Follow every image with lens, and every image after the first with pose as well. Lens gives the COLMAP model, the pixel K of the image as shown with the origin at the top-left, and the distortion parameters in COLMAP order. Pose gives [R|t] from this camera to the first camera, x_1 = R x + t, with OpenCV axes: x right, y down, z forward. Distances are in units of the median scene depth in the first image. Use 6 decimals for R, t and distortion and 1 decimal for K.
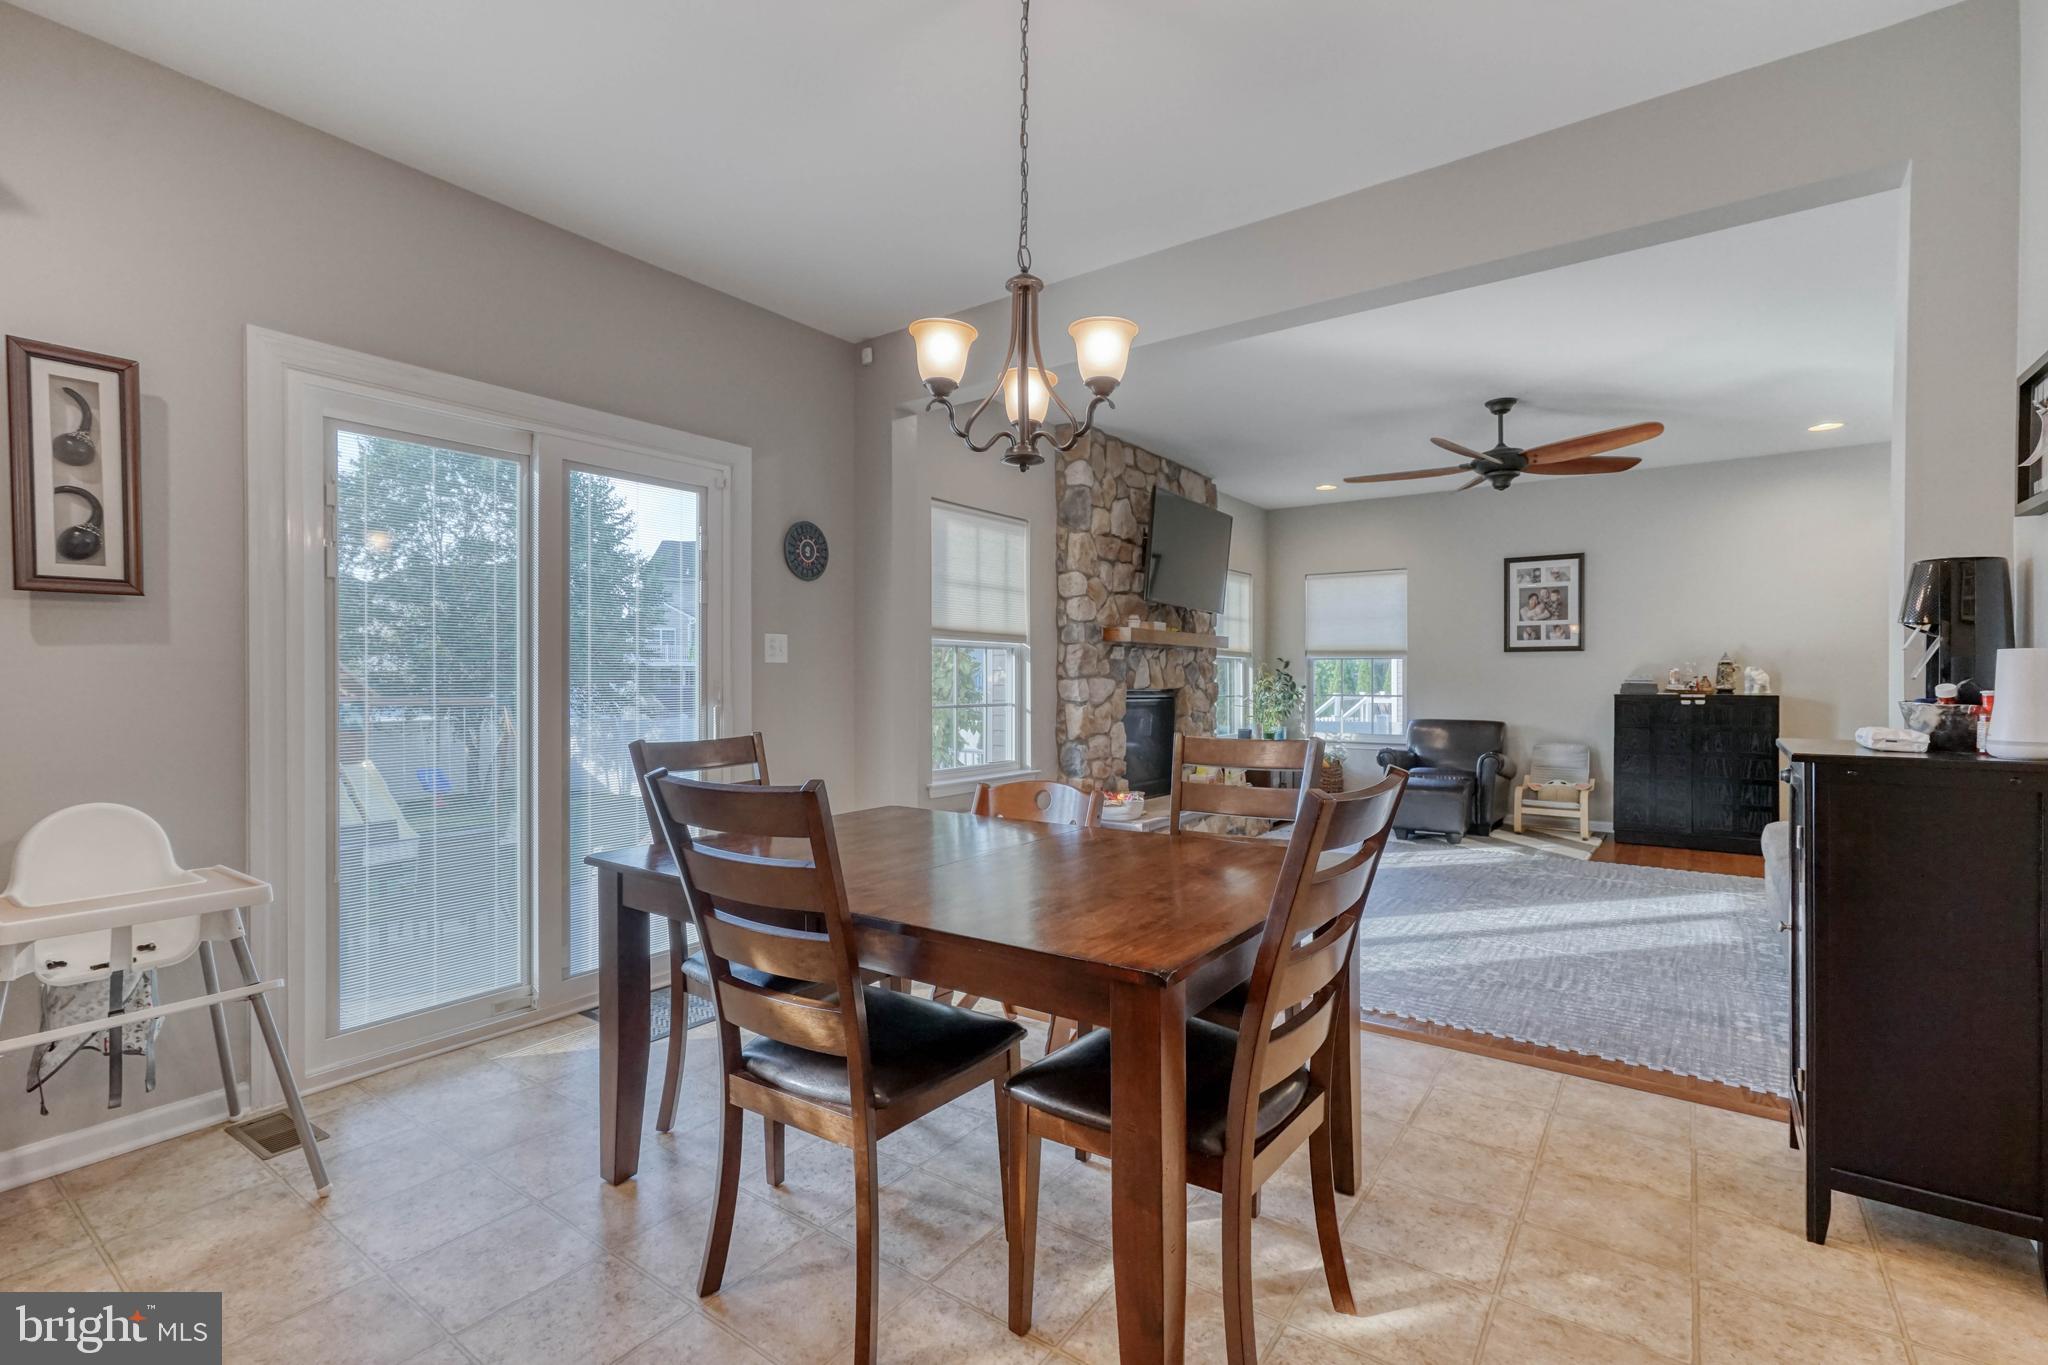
lens RADIAL K [[976.9, 0, 1022.2], [0, 976.9, 677.2], [0, 0, 1]] dist [-0.001273, 0.000665]
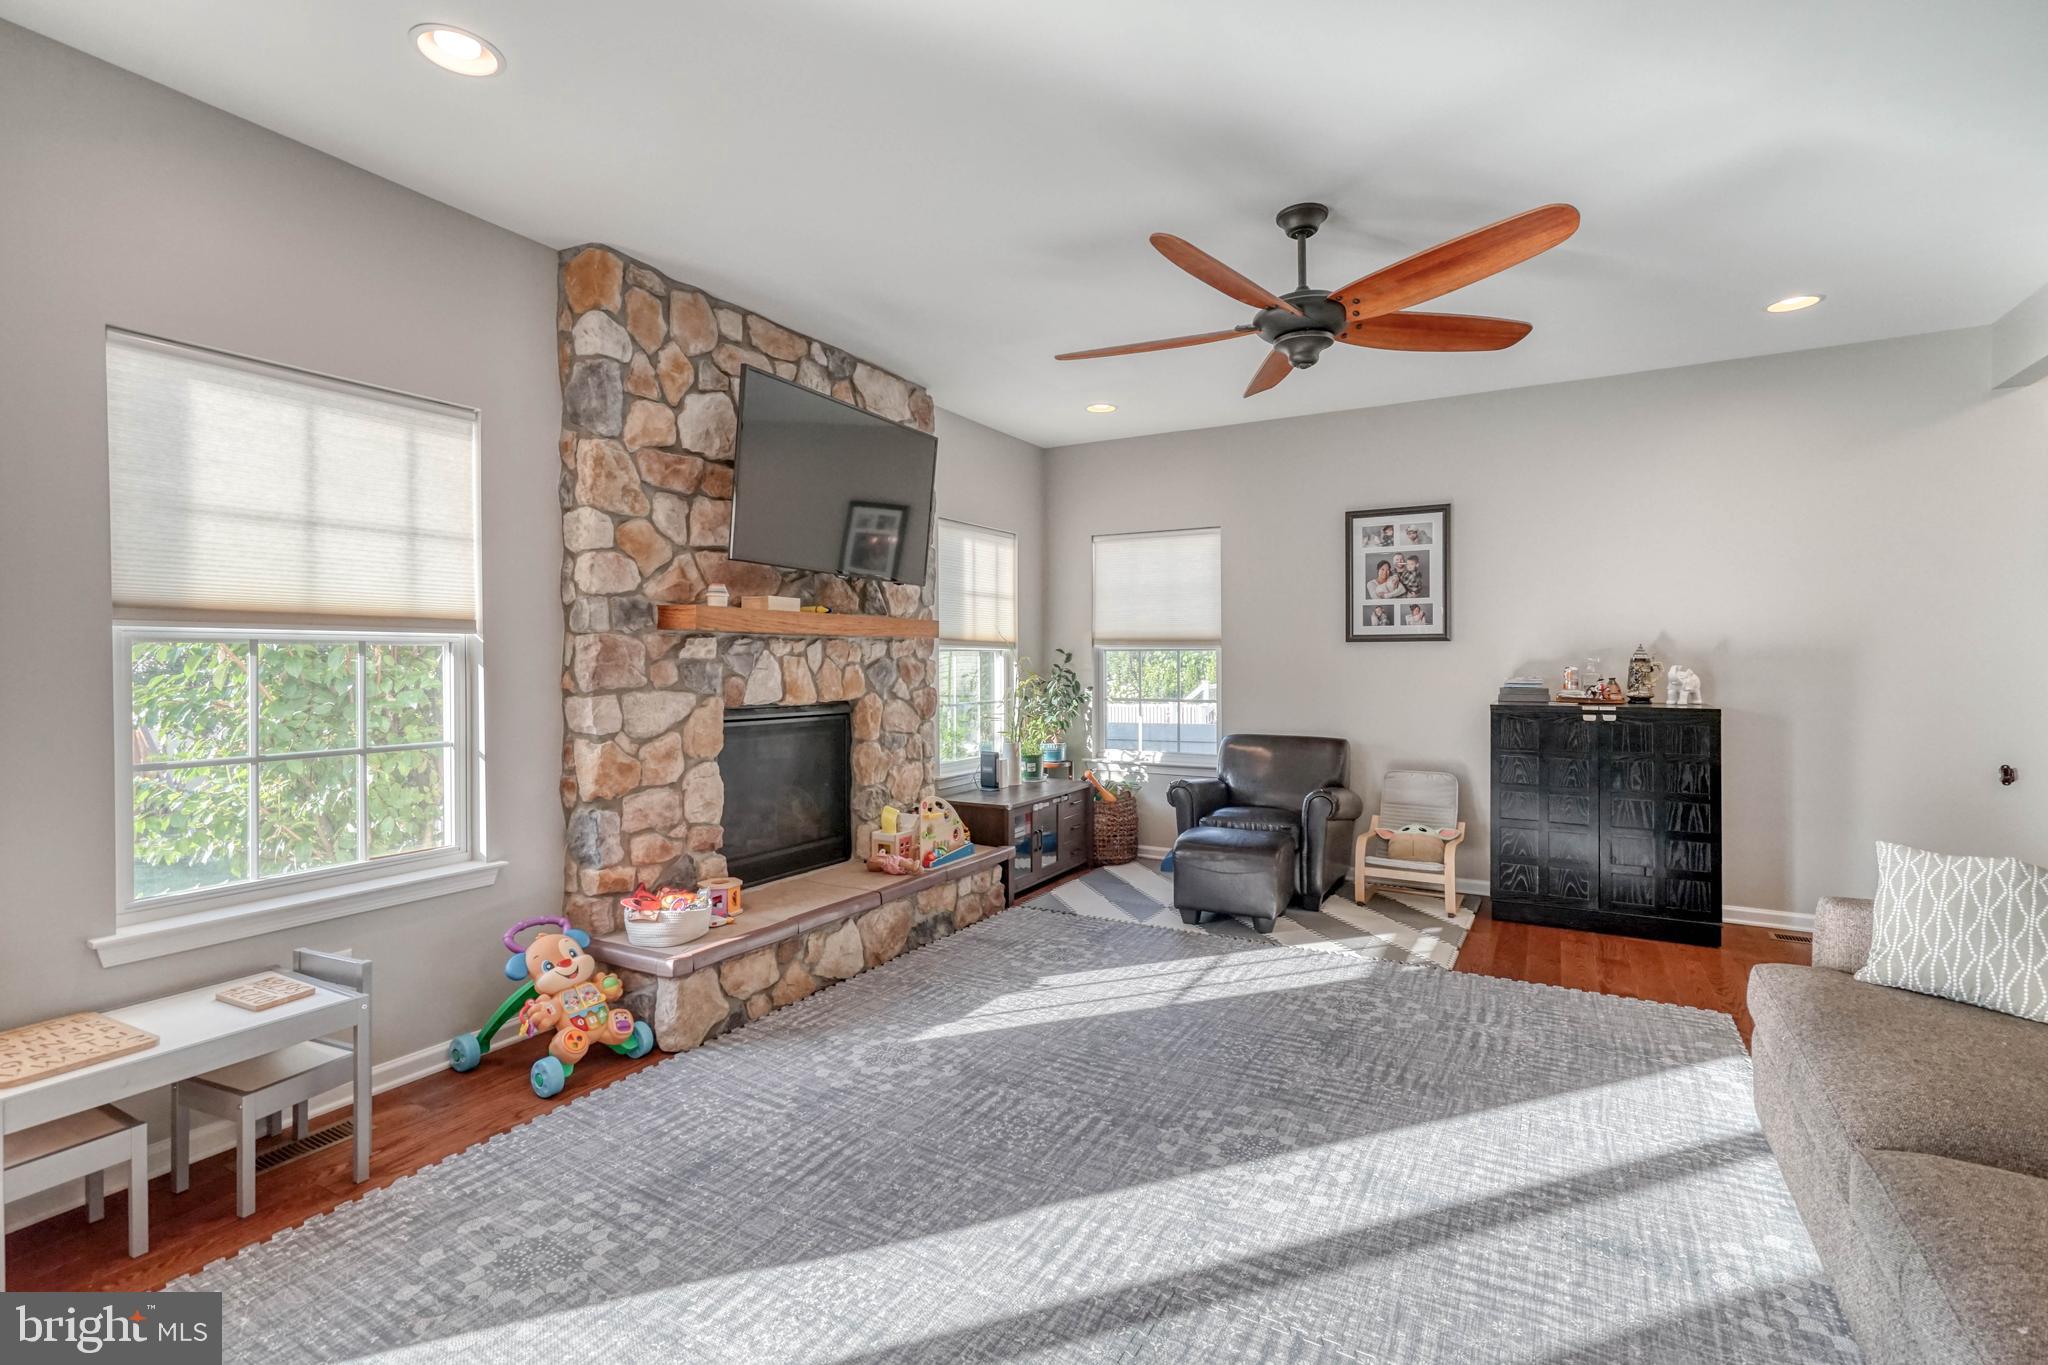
lens RADIAL K [[955.2, 0, 1022.5], [0, 955.2, 650.4], [0, 0, 1]] dist [-0.015765, 0.000412]
pose [[0.996117, -0.000770, 0.088040, 0.225840], [0.001270, 0.999983, -0.005613, -0.018593], [-0.088034, 0.005703, 0.996101, 0.373168]]
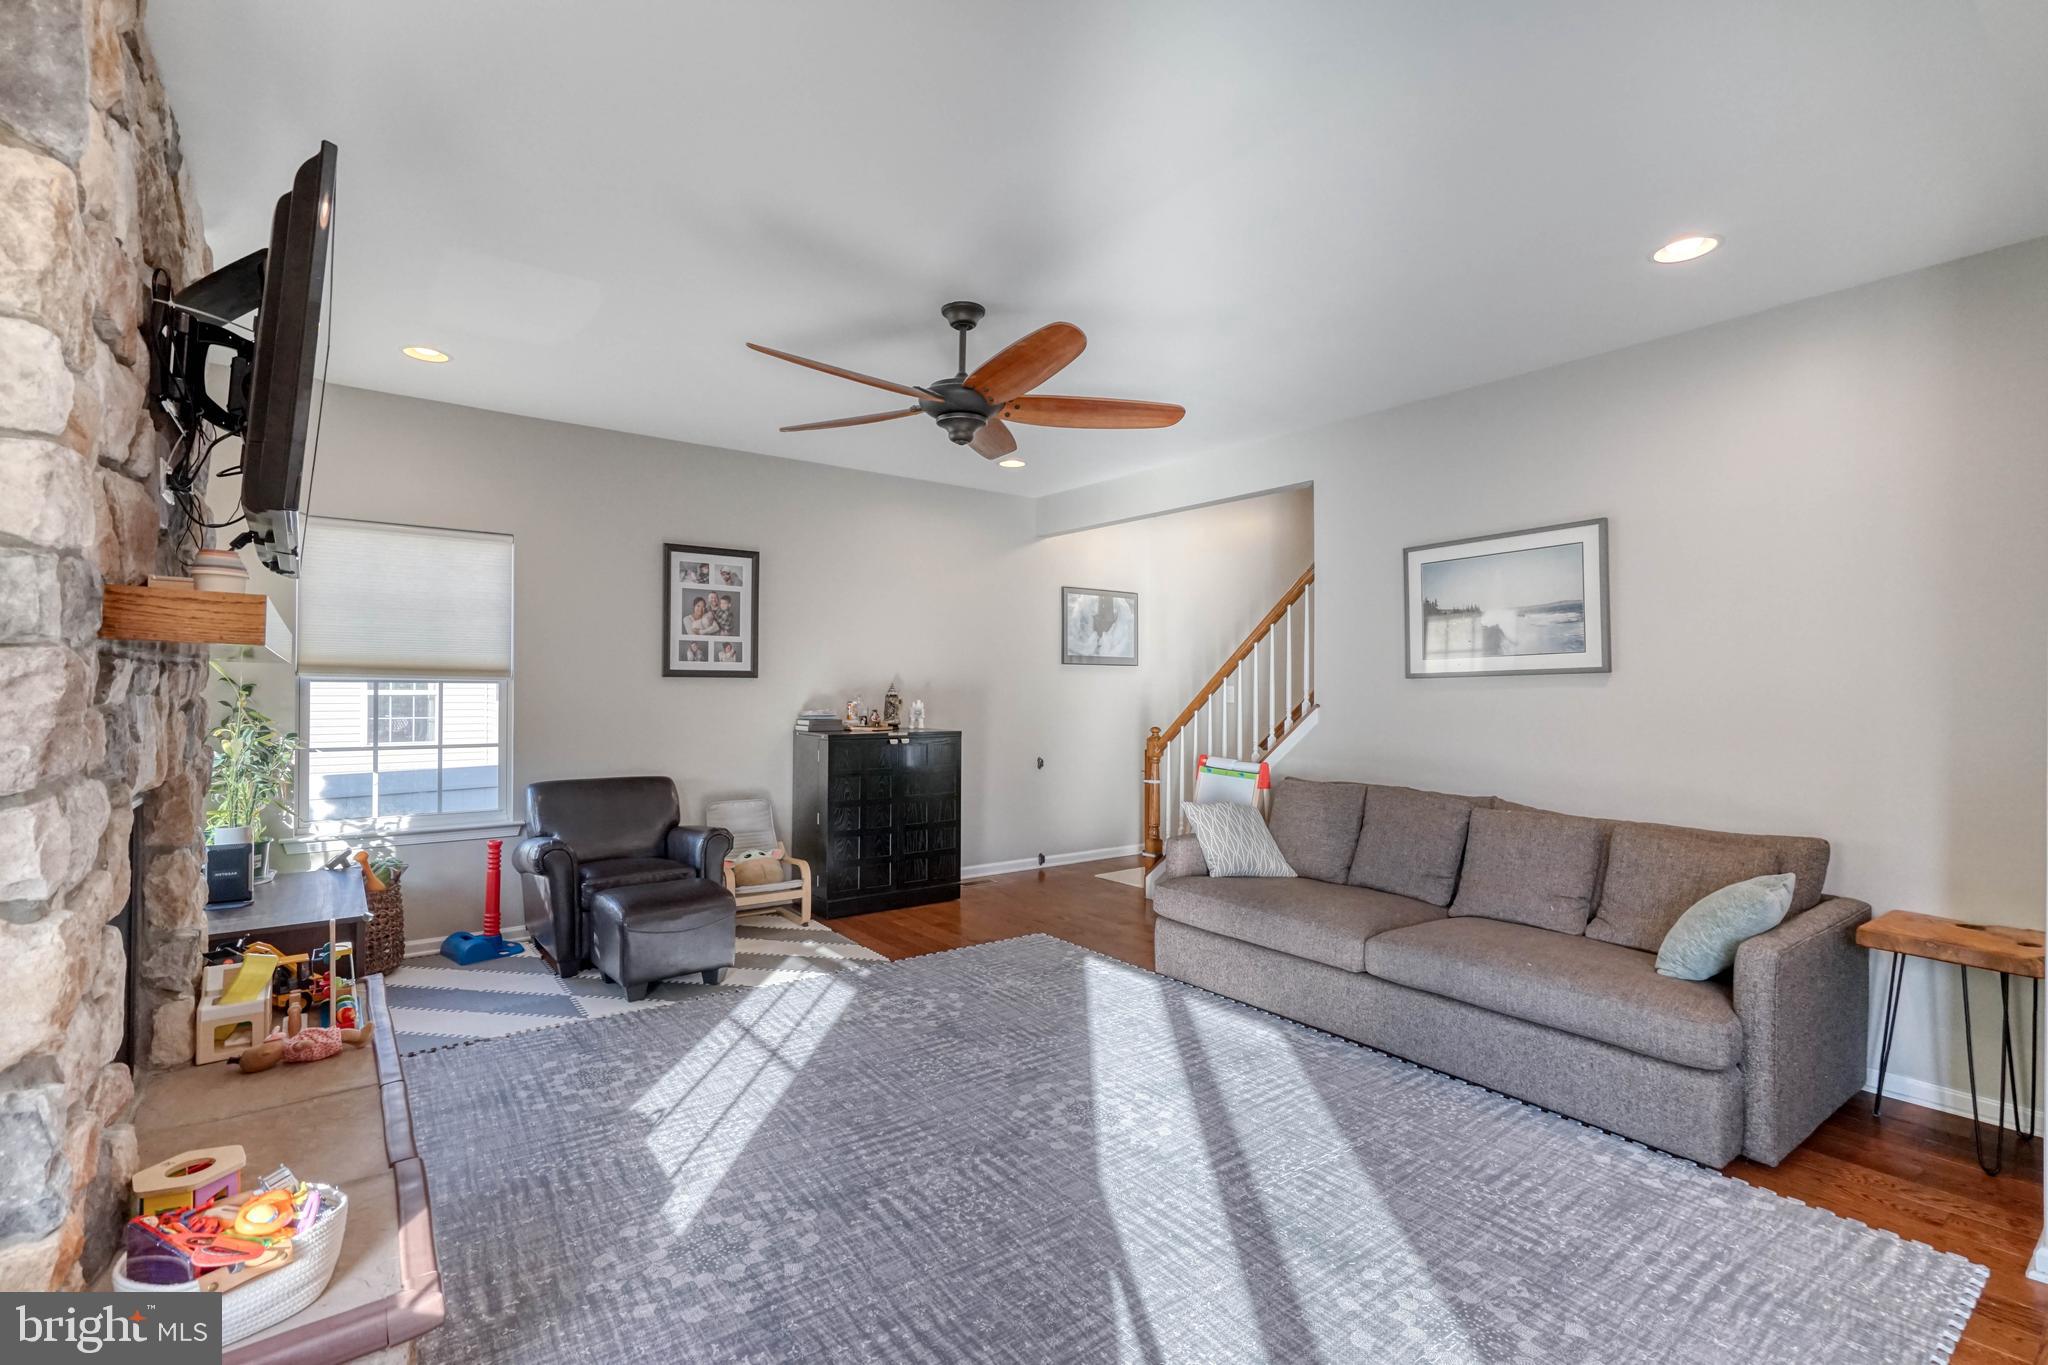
lens RADIAL K [[930.4, 0, 1057.0], [0, 930.4, 678.8], [0, 0, 1]] dist [0.002477, -0.000022]
pose [[0.290083, 0.010452, 0.956944, -0.075406], [-0.011098, 0.999910, -0.007557, -0.026084], [-0.956937, -0.008428, 0.290173, 0.623792]]
